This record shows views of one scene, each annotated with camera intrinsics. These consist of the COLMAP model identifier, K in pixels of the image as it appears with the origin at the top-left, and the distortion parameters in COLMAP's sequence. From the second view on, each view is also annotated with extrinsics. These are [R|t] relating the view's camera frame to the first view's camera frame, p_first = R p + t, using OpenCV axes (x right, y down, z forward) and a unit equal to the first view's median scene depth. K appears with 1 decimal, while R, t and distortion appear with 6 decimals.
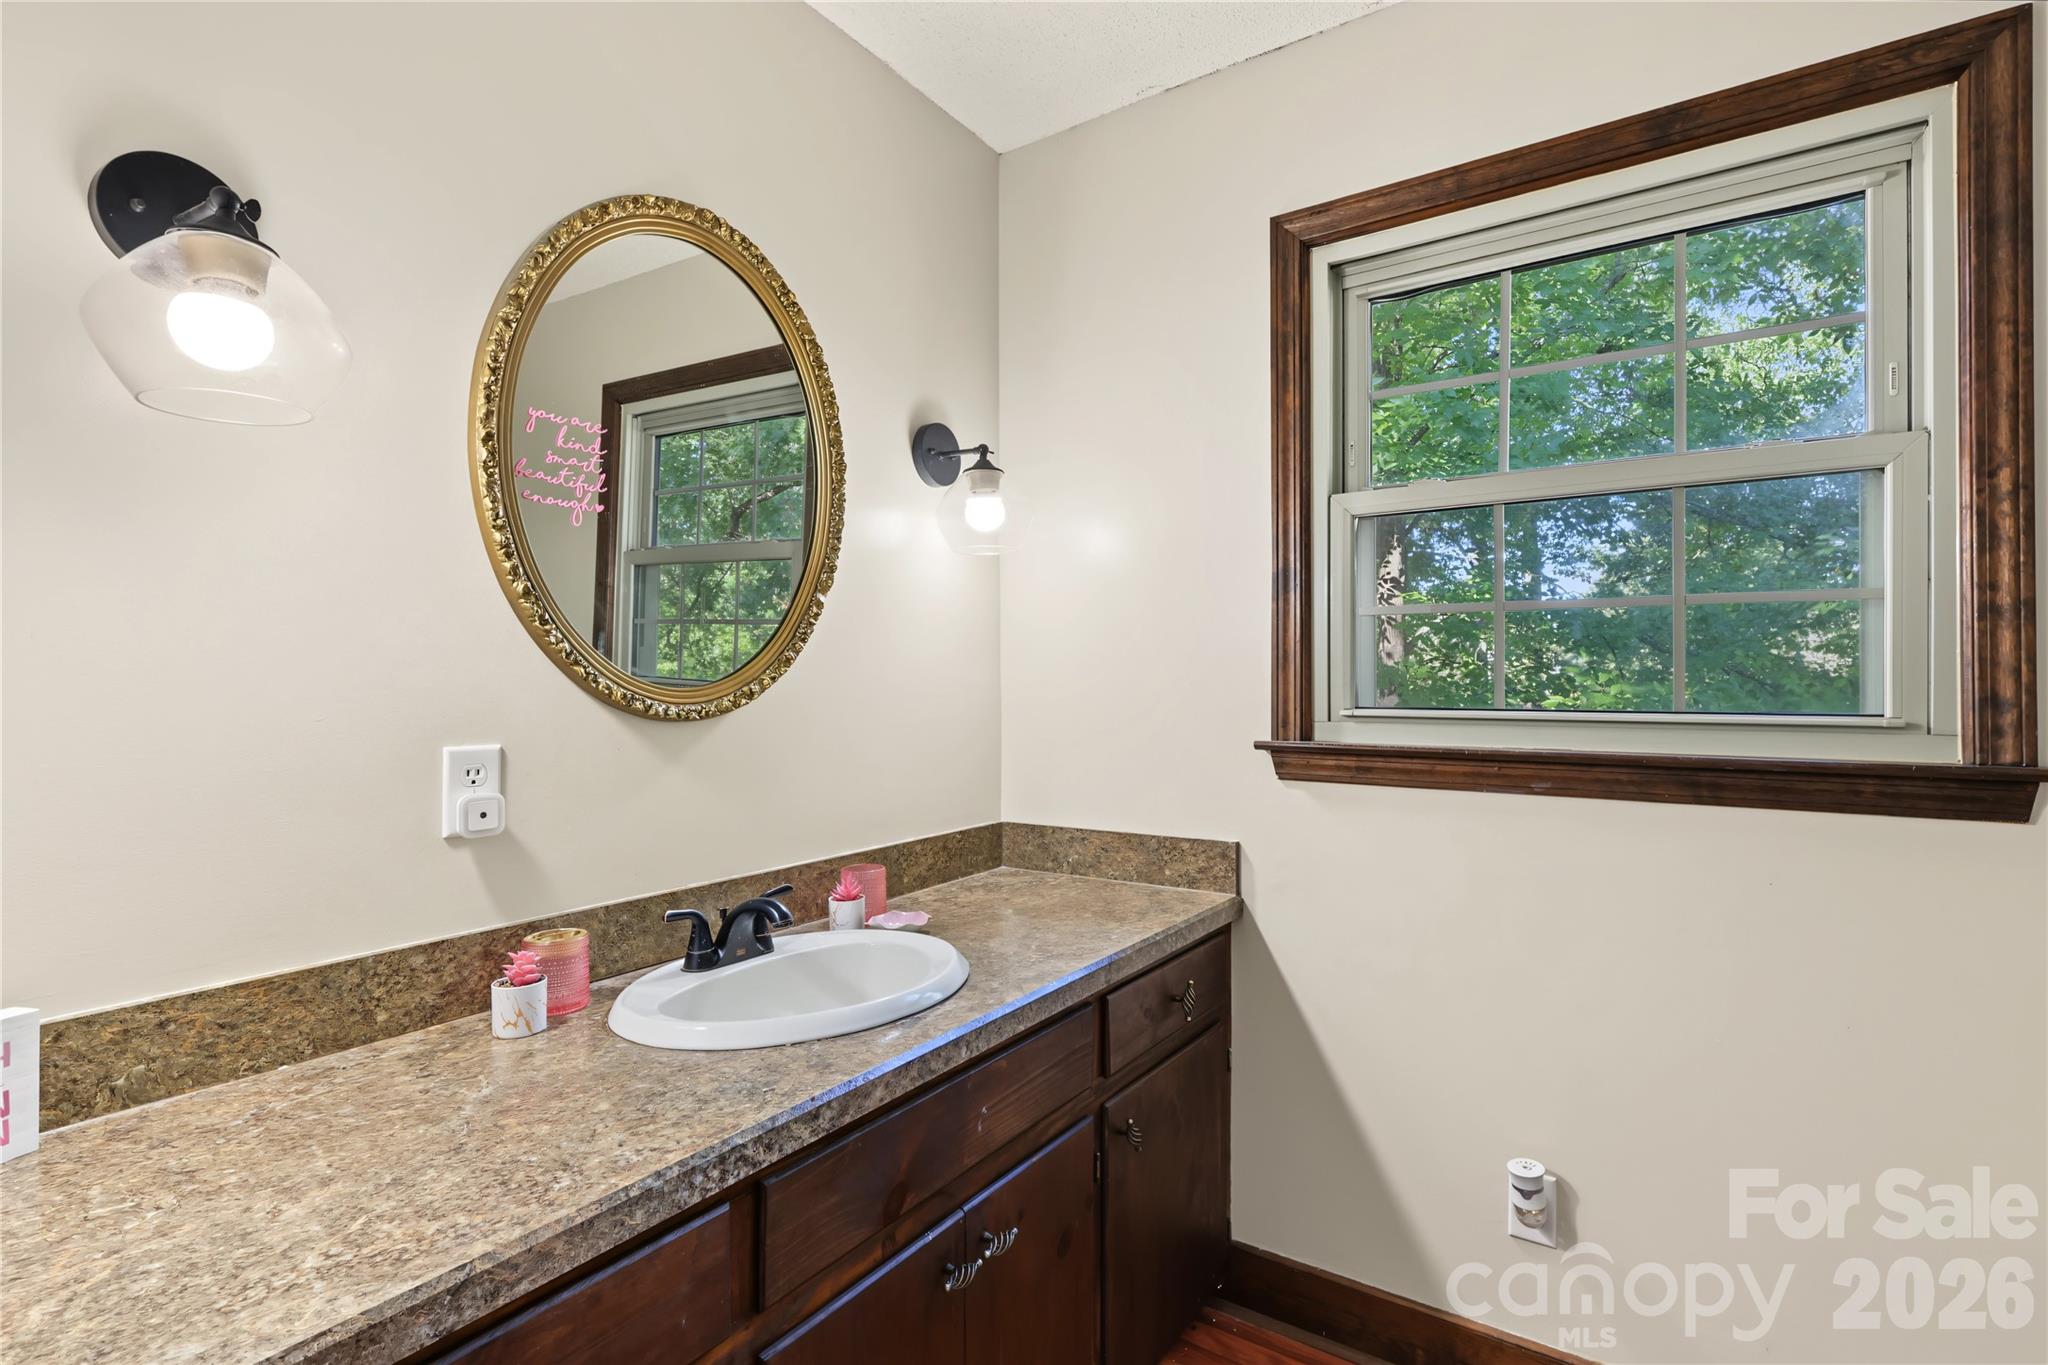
lens RADIAL K [[962.8, 0, 1026.1], [0, 962.8, 680.1], [0, 0, 1]] dist [0.001348, 0.000266]
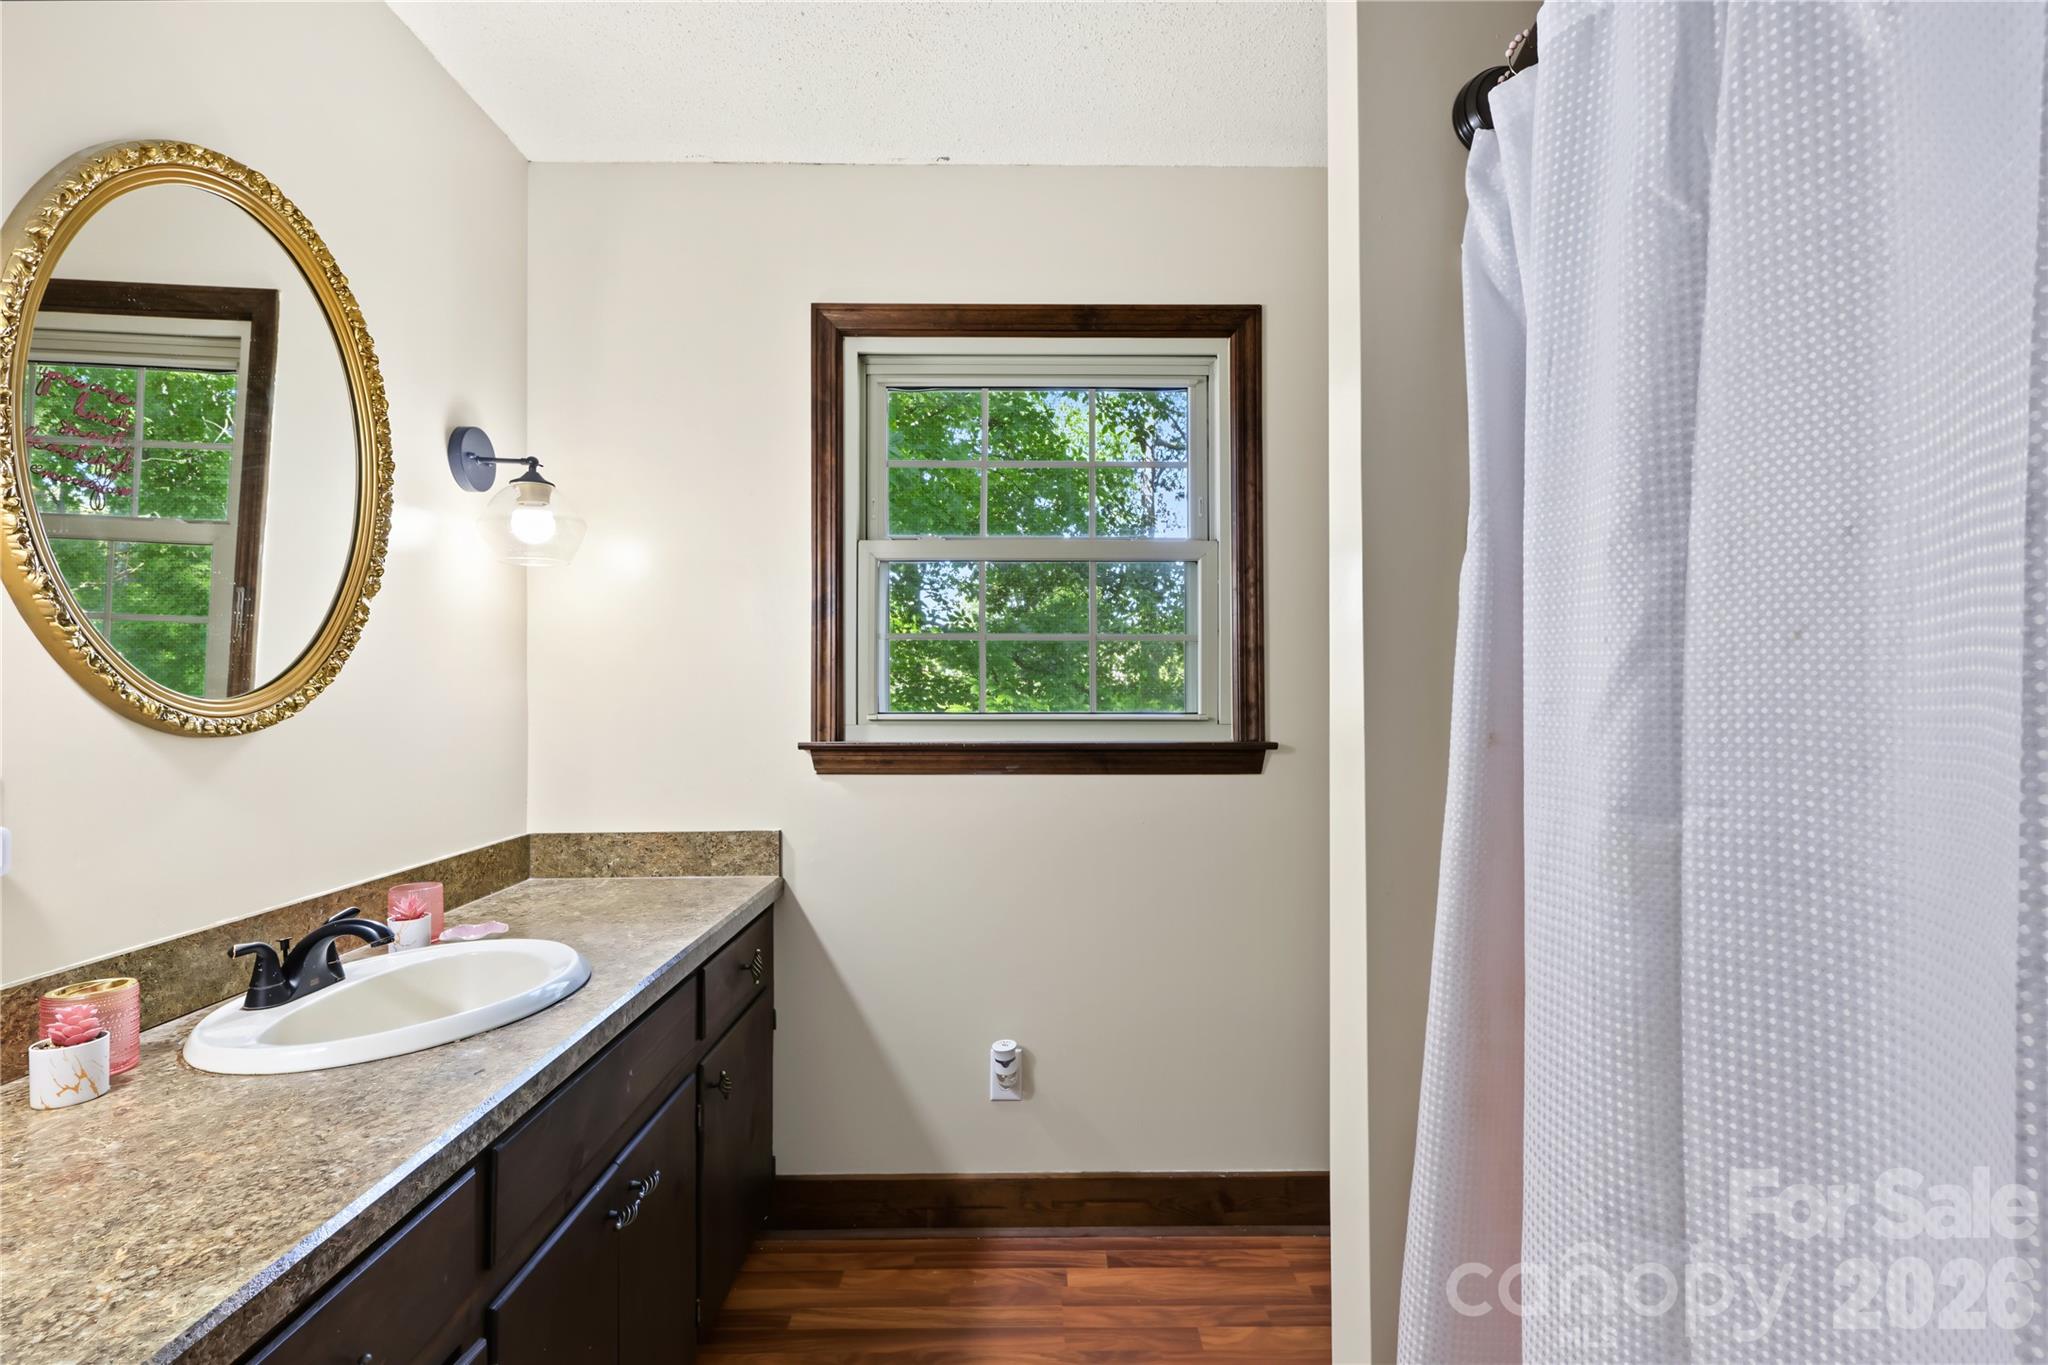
lens RADIAL K [[962.8, 0, 1026.1], [0, 962.8, 680.1], [0, 0, 1]] dist [0.001348, 0.000266]
pose [[0.821607, 0.007391, 0.570006, -0.241323], [-0.001253, 0.999937, -0.011159, -0.000579], [-0.570053, 0.008454, 0.821565, -0.150404]]
